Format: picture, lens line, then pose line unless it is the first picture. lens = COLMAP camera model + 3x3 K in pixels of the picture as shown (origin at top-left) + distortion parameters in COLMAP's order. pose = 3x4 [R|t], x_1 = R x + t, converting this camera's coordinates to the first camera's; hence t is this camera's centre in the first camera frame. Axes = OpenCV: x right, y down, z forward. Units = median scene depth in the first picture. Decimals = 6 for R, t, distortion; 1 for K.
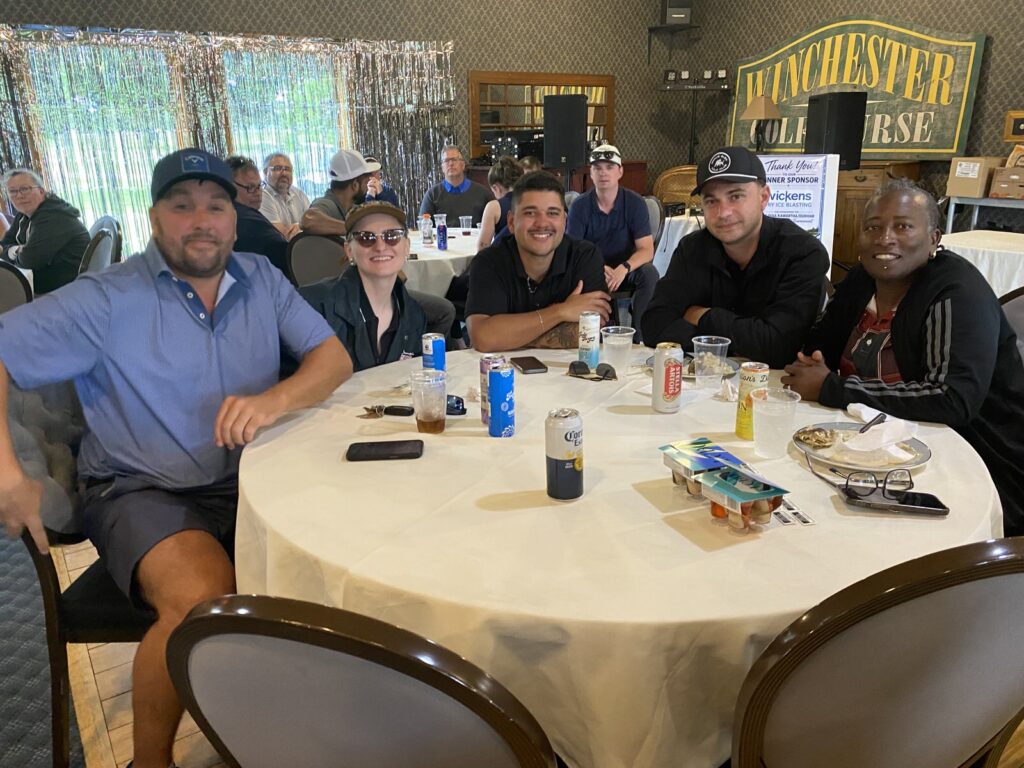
lens RADIAL K [[785.6, 0, 503.7], [0, 785.6, 391.0], [0, 0, 1]] dist [0.036776, -0.040743]
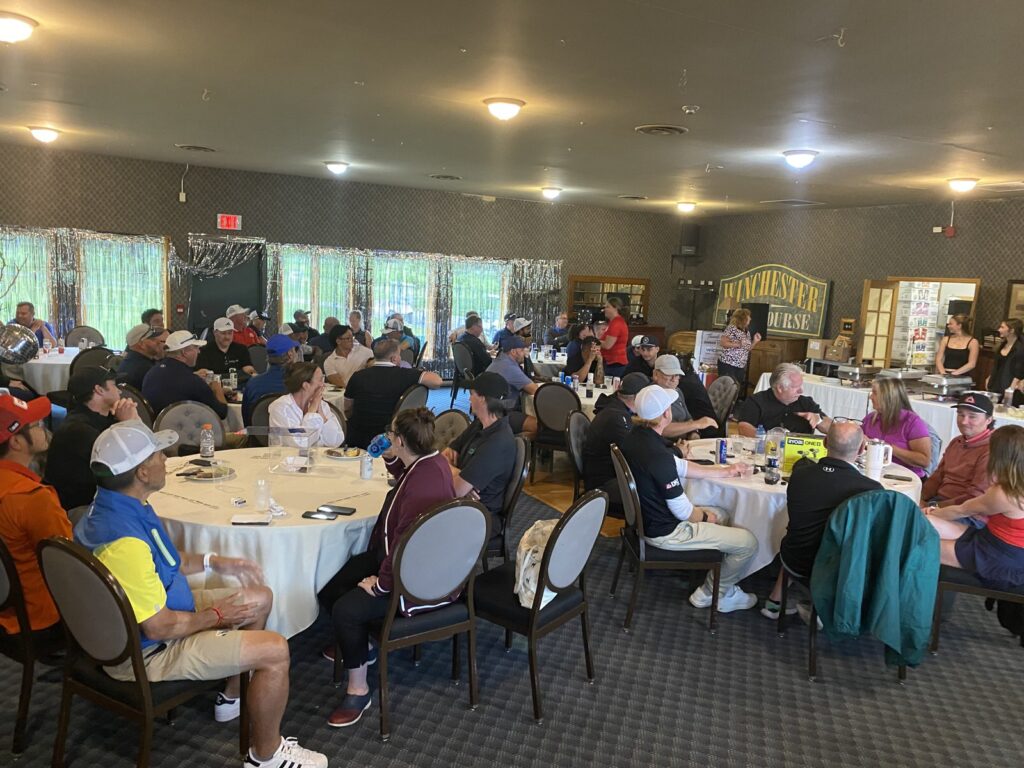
lens RADIAL K [[785.6, 0, 517.1], [0, 785.6, 375.9], [0, 0, 1]] dist [0.036776, -0.040743]
pose [[0.993059, 0.081623, -0.084680, 0.010388], [-0.096137, 0.978094, -0.184634, 0.204275], [0.067755, 0.191494, 0.979152, -0.852666]]
